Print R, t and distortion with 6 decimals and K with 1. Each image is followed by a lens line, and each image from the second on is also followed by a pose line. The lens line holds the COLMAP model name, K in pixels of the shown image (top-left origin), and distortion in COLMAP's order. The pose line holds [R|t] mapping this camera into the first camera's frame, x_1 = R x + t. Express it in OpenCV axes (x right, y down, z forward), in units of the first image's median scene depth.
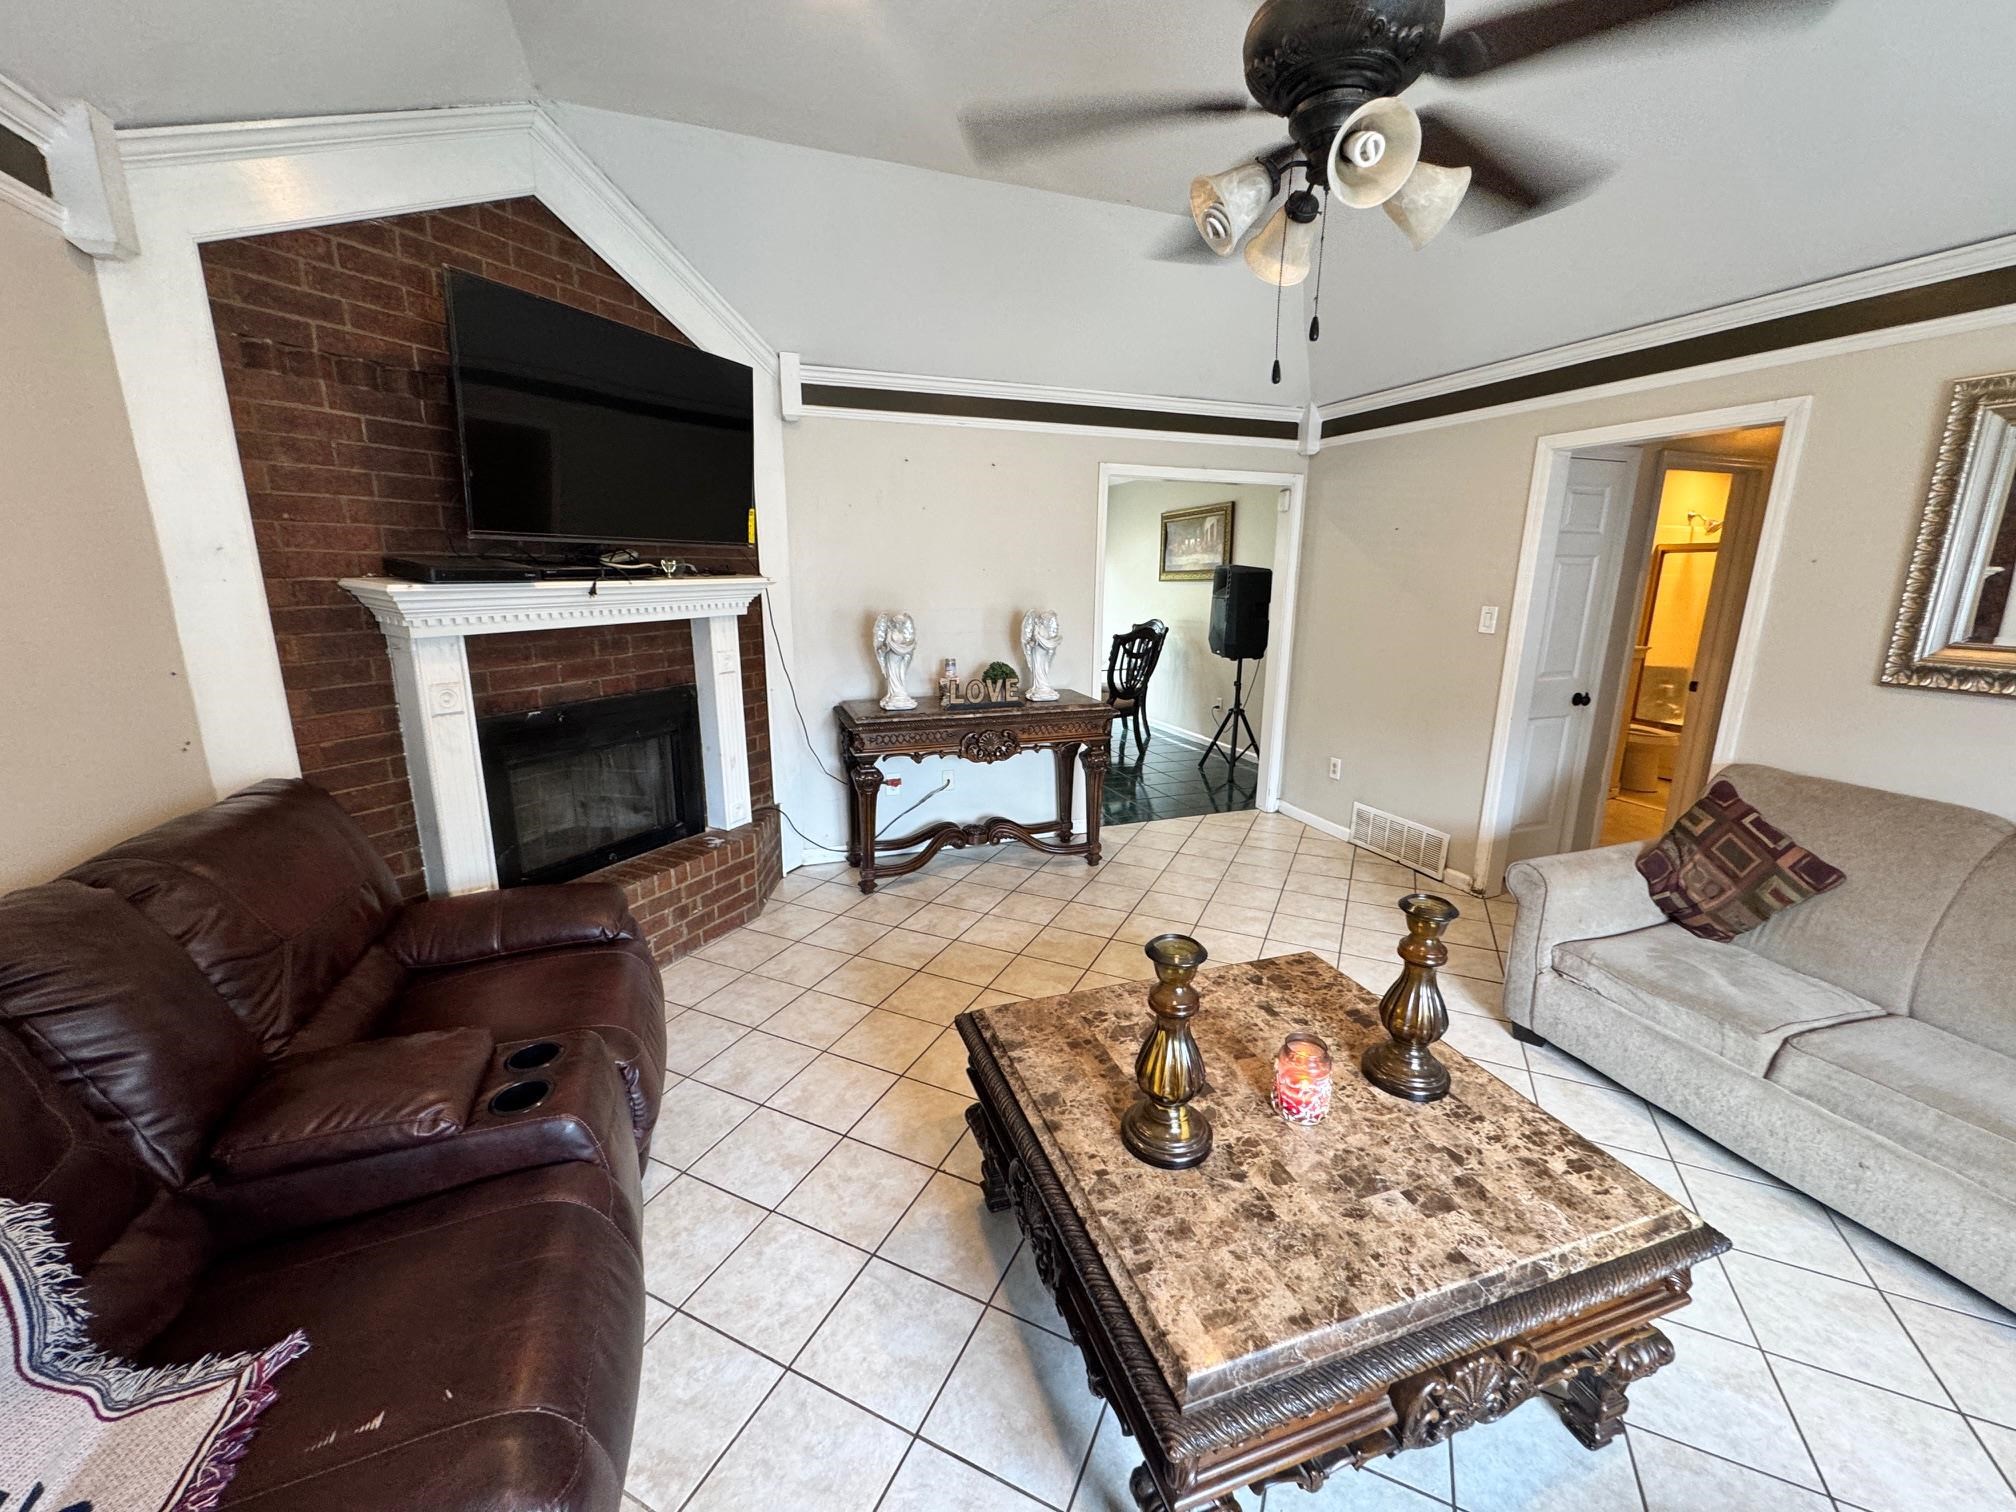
lens RADIAL K [[805.5, 0, 1011.3], [0, 805.5, 755.1], [0, 0, 1]] dist [-0.004313, 0.000121]
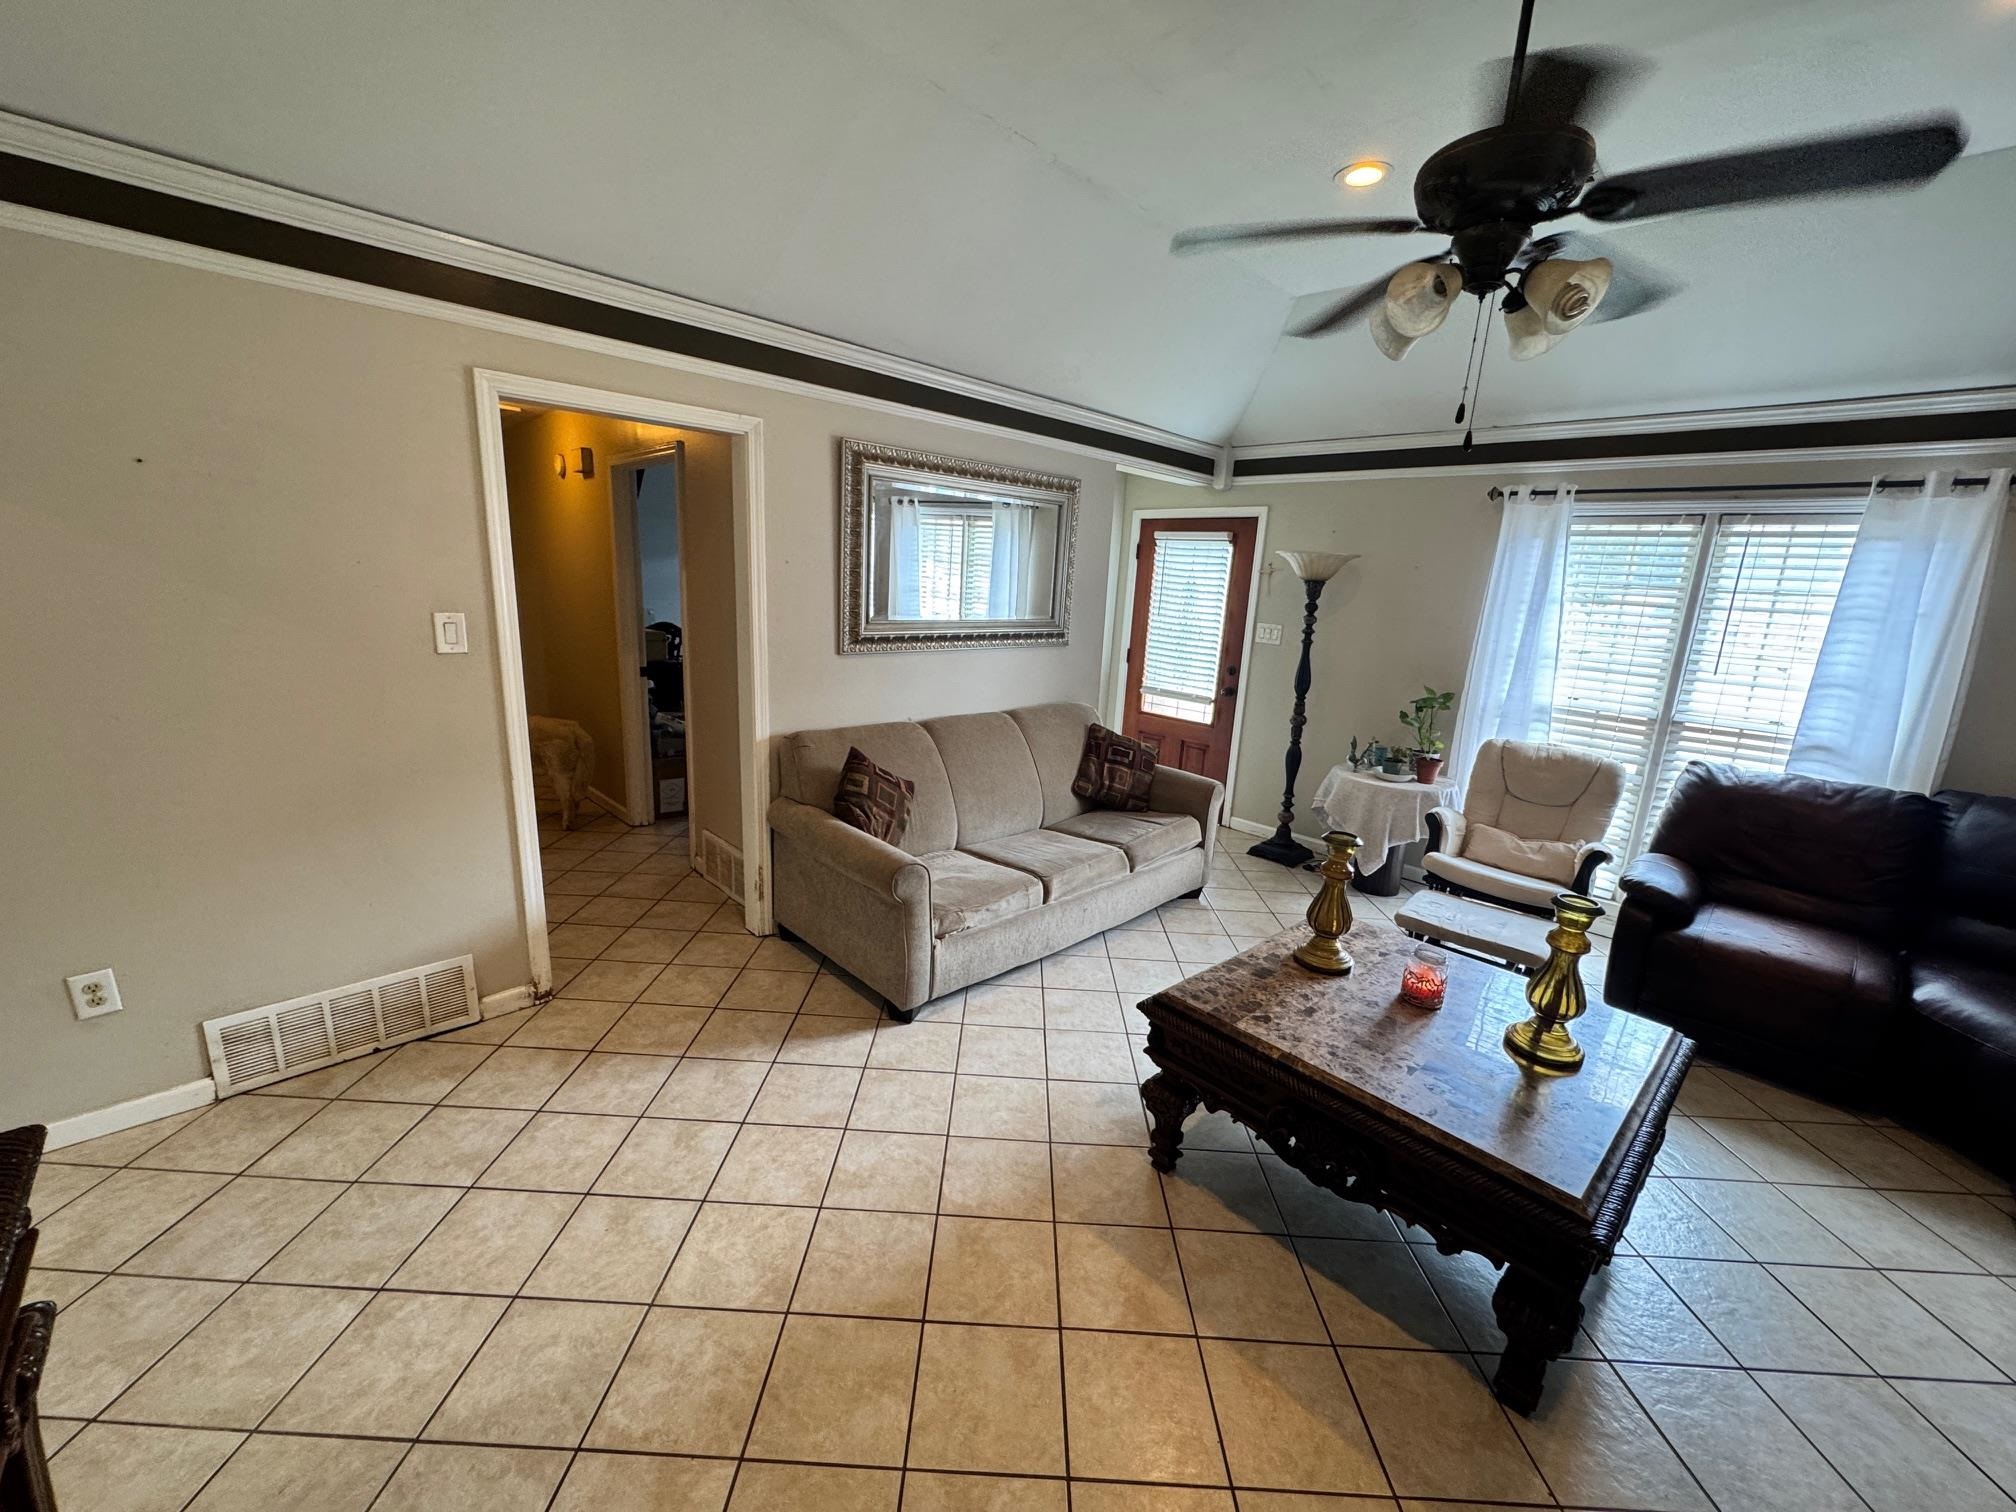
lens RADIAL K [[805.5, 0, 1008.4], [0, 805.5, 762.8], [0, 0, 1]] dist [-0.004313, 0.000121]
pose [[-0.401715, -0.237766, 0.884360, -0.252387], [0.156379, 0.933712, 0.322069, -0.260290], [-0.902314, 0.267675, -0.337905, 1.035670]]
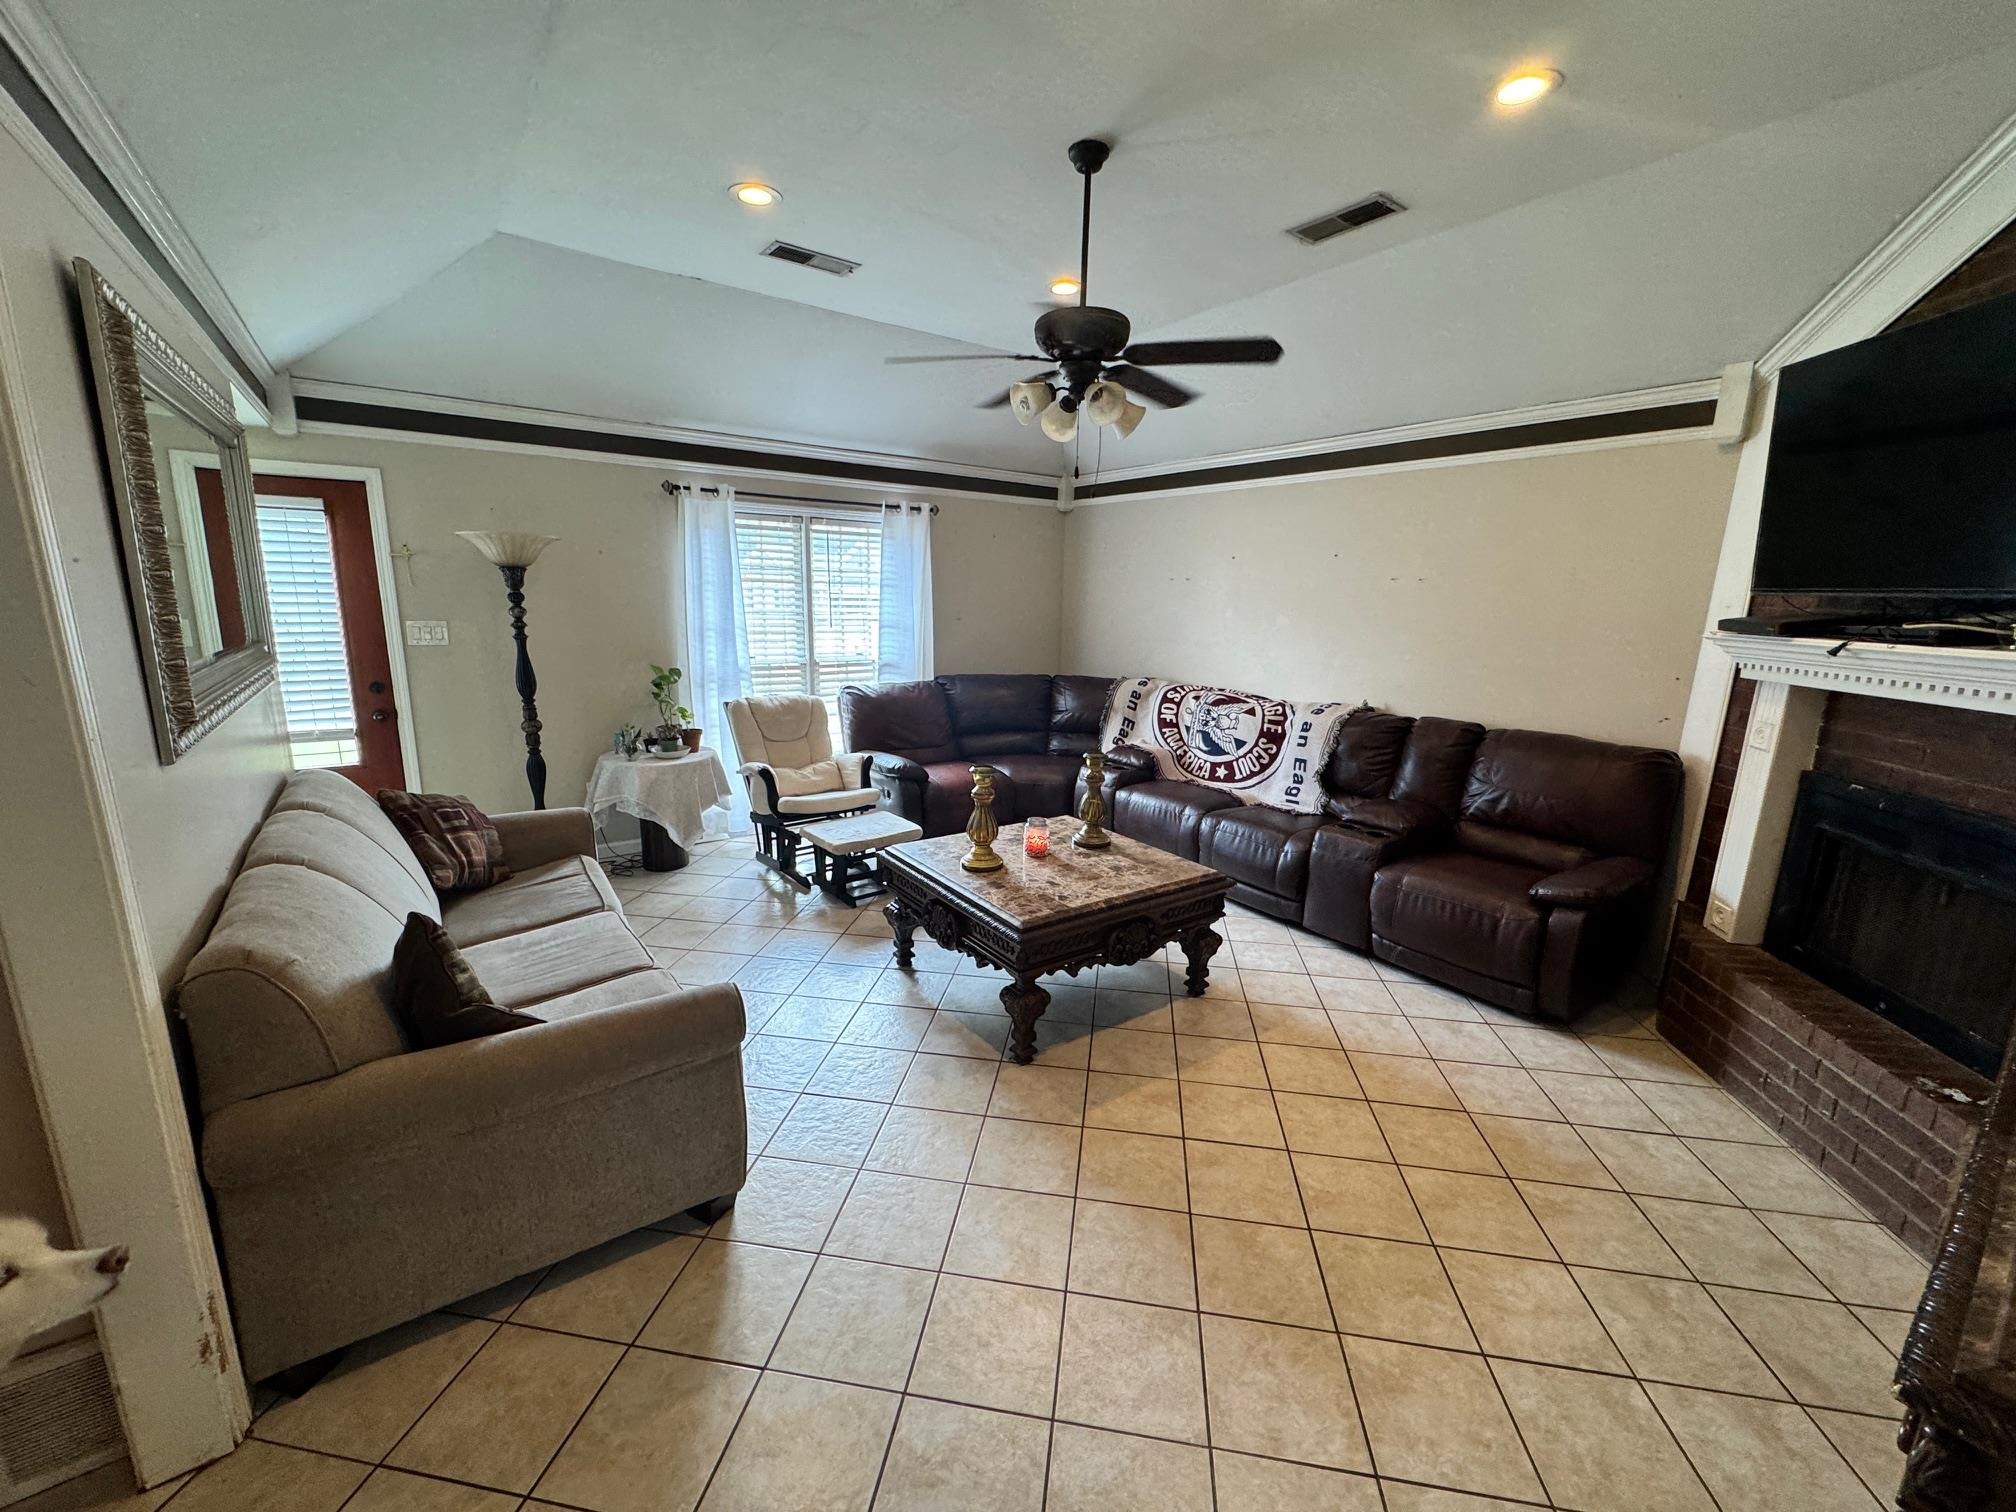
lens RADIAL K [[805.5, 0, 1005.9], [0, 805.5, 760.3], [0, 0, 1]] dist [-0.004313, 0.000121]
pose [[-0.962443, 0.026726, -0.270167, 0.515249], [-0.090742, 0.906241, 0.412909, -0.331837], [0.255871, 0.421916, -0.869780, 1.397866]]
